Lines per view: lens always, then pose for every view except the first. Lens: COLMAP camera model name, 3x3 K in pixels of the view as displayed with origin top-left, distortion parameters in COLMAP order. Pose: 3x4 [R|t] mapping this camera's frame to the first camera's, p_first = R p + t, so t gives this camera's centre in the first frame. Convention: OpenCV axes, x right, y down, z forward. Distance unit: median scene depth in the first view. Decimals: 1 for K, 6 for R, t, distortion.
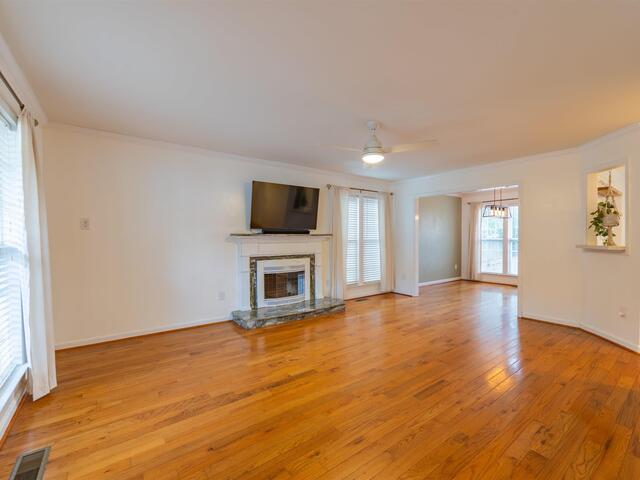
lens RADIAL K [[281.8, 0, 320.6], [0, 281.8, 240.6], [0, 0, 1]] dist [-0.003677, 0.000193]
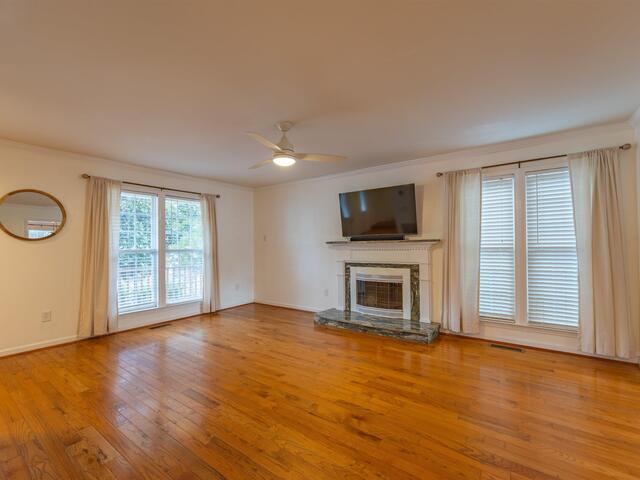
lens RADIAL K [[281.8, 0, 317.5], [0, 281.8, 239.5], [0, 0, 1]] dist [-0.003677, 0.000193]
pose [[0.314782, -0.021821, -0.948913, 0.726185], [-0.001983, 0.999718, -0.023647, -0.004915], [0.949162, 0.009325, 0.314650, 0.525908]]
